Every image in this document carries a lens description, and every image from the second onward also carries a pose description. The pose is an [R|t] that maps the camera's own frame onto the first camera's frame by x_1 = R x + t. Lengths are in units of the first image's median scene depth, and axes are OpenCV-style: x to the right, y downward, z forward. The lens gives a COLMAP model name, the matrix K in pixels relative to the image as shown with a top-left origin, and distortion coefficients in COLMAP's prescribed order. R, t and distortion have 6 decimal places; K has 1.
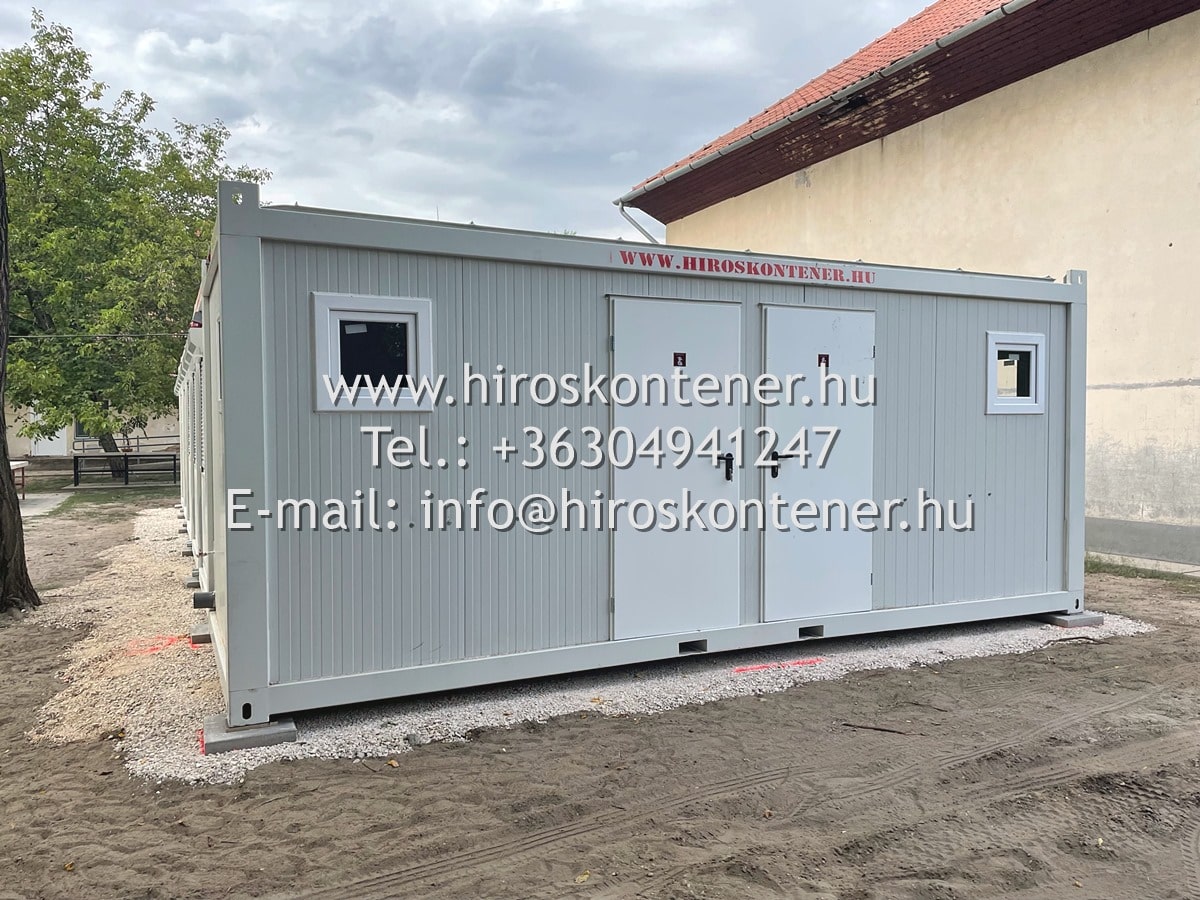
lens RADIAL K [[901.8, 0, 601.7], [0, 901.8, 452.2], [0, 0, 1]] dist [0.088771, -0.110765]
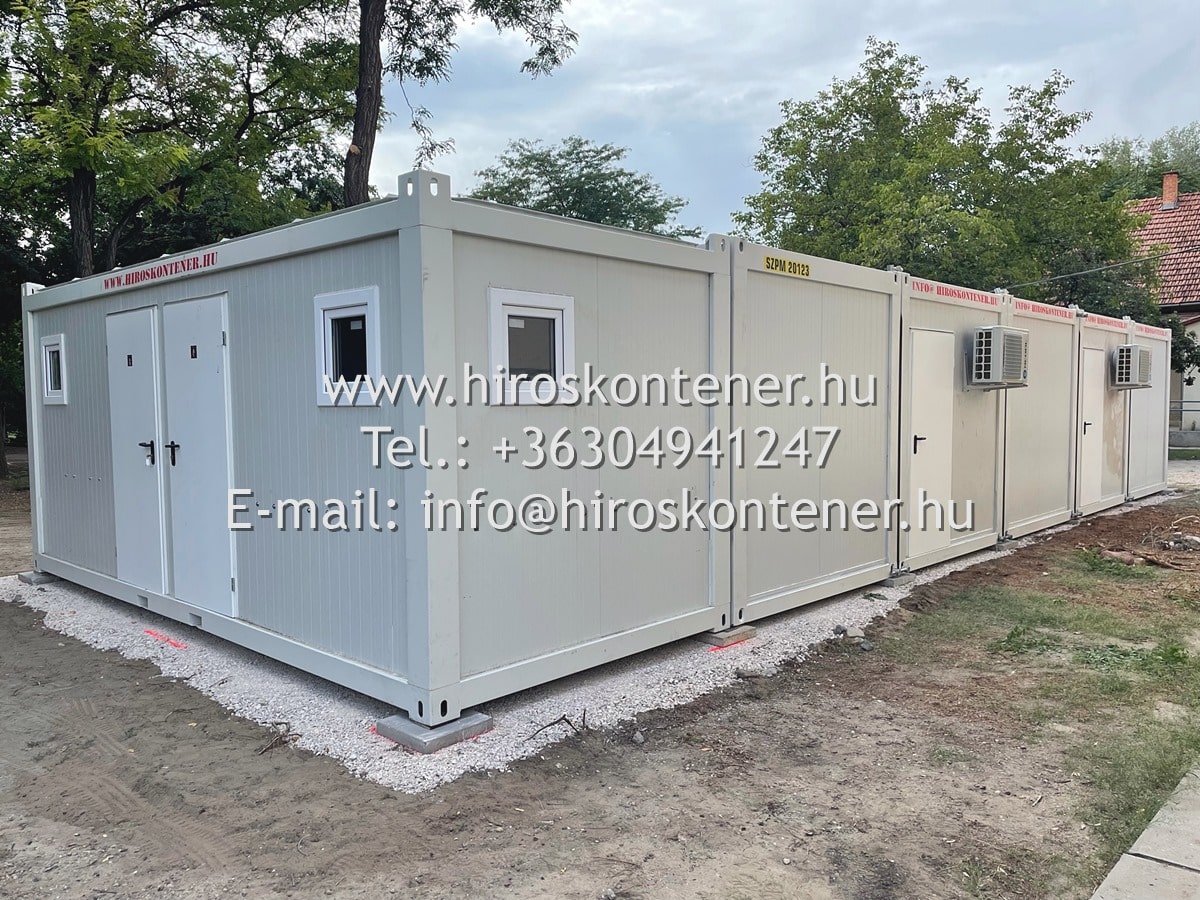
lens RADIAL K [[901.8, 0, 609.7], [0, 901.8, 448.0], [0, 0, 1]] dist [0.088771, -0.110765]
pose [[0.359615, 0.048275, -0.931851, 0.769168], [-0.029989, 0.998743, 0.040167, -0.028377], [0.932619, 0.013500, 0.360611, 0.608480]]
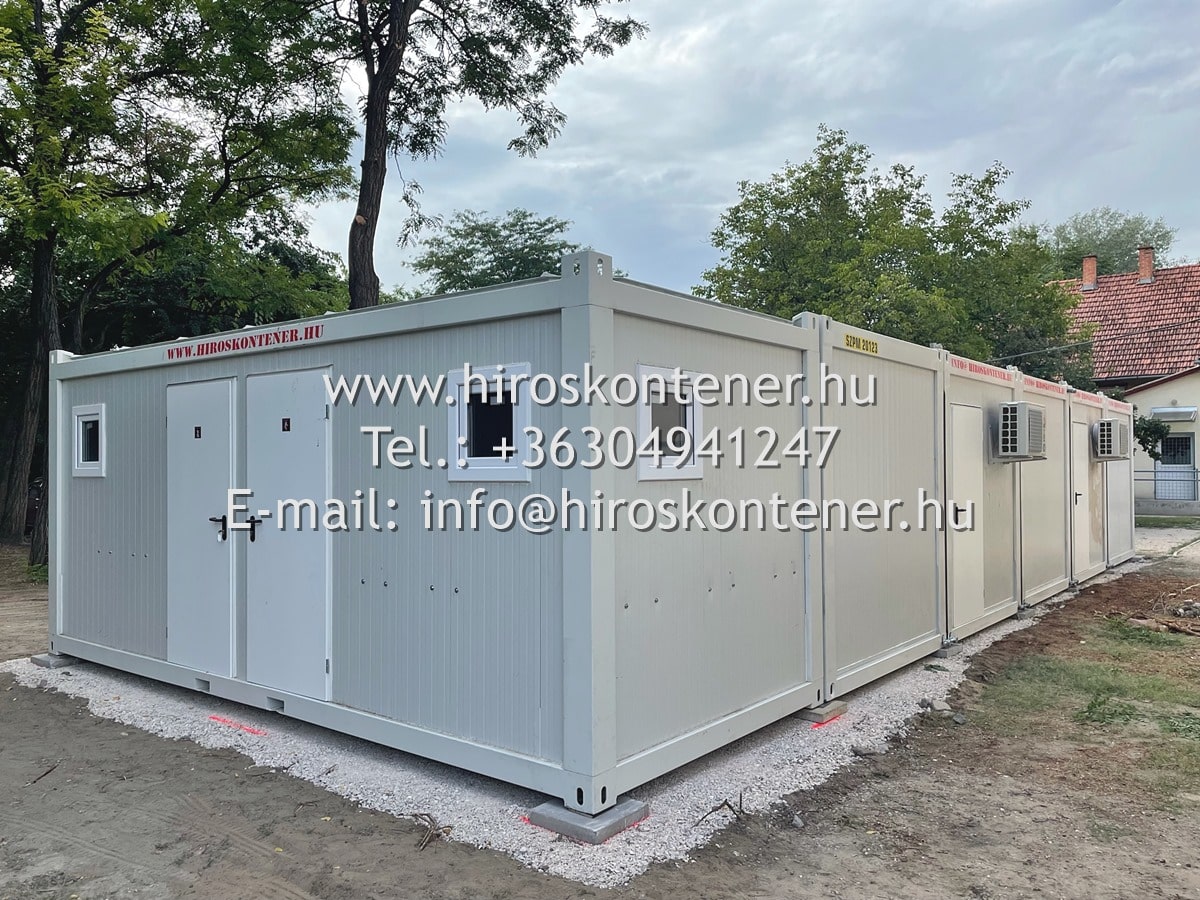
lens RADIAL K [[901.8, 0, 604.5], [0, 901.8, 447.6], [0, 0, 1]] dist [0.088771, -0.110765]
pose [[0.432514, -0.018736, -0.901433, 0.725891], [-0.030771, 0.998895, -0.035526, -0.029864], [0.901102, 0.043103, 0.431459, 0.507007]]
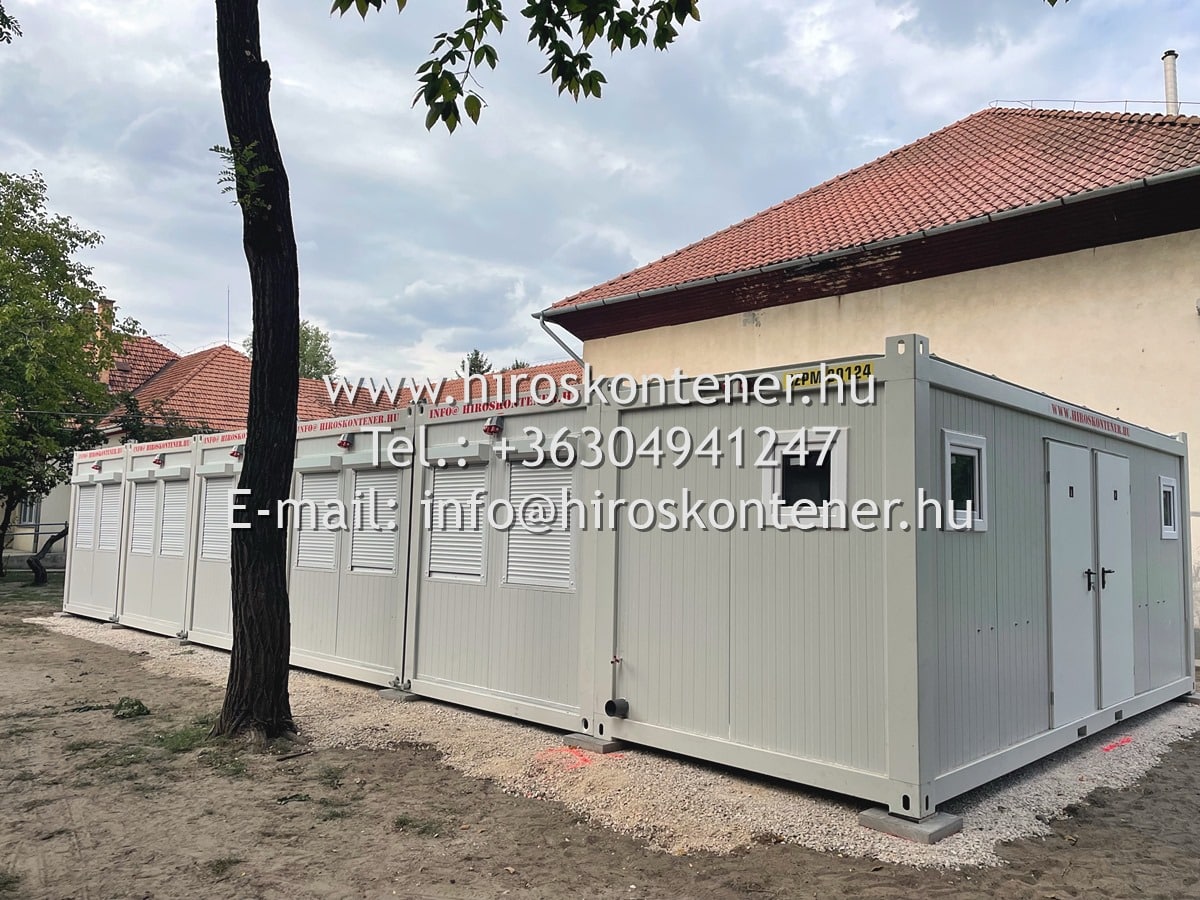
lens RADIAL K [[901.8, 0, 603.1], [0, 901.8, 446.2], [0, 0, 1]] dist [0.088771, -0.110765]
pose [[0.939573, 0.055492, 0.337822, -0.492934], [-0.015593, 0.992688, -0.119695, -0.002392], [-0.341994, 0.107194, 0.933568, 0.023842]]
